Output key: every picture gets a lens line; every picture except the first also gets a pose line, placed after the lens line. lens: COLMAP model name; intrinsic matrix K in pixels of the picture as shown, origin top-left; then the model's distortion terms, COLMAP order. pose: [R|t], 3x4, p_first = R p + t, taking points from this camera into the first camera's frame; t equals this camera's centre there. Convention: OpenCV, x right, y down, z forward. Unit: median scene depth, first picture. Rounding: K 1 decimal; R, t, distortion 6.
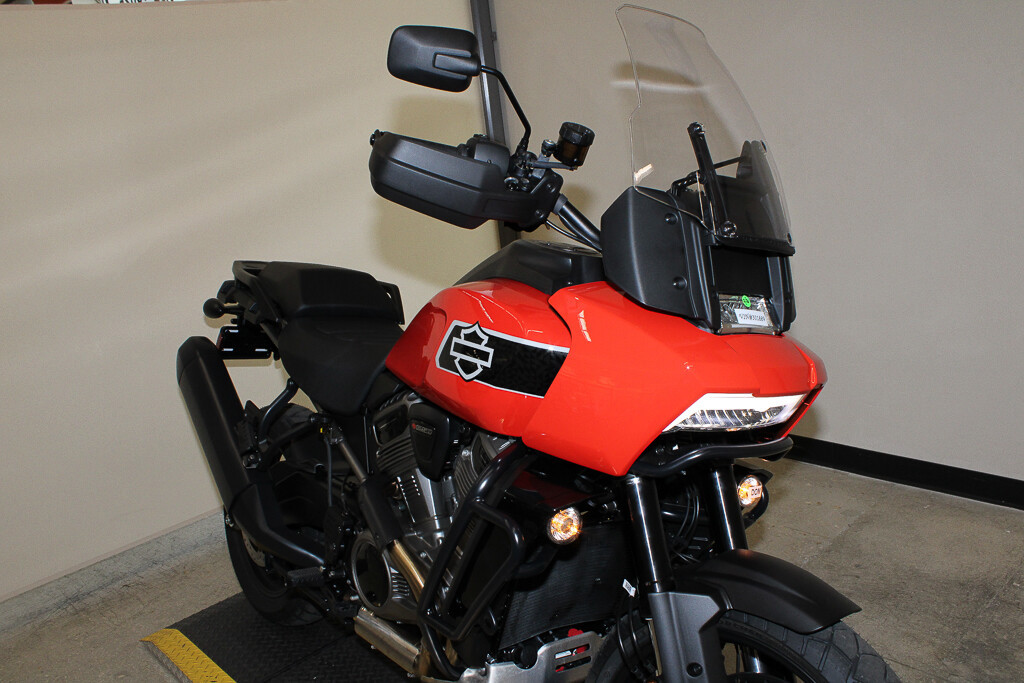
lens RADIAL K [[854.8, 0, 512.0], [0, 854.8, 341.5], [0, 0, 1]] dist [-0.179051, 0.150164]
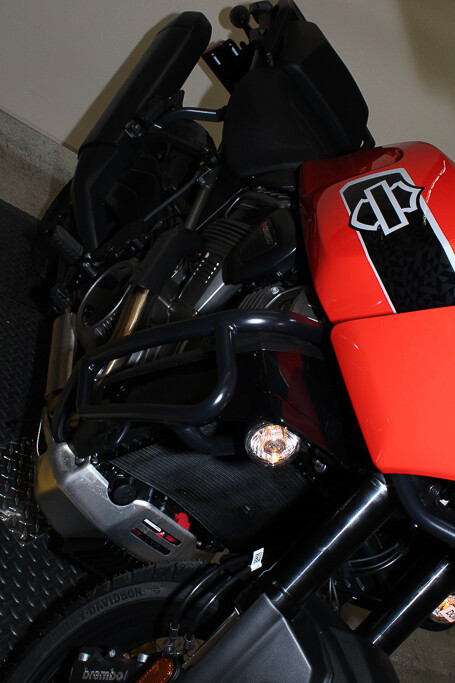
lens RADIAL K [[684.0, 0, 227.5], [0, 684.0, 341.5], [0, 0, 1]] dist [-0.144113, 0.151486]
pose [[0.588504, 0.803387, -0.090731, 0.019532], [-0.779148, 0.593521, 0.201646, 0.069513], [0.215851, -0.047977, 0.975247, 0.380004]]
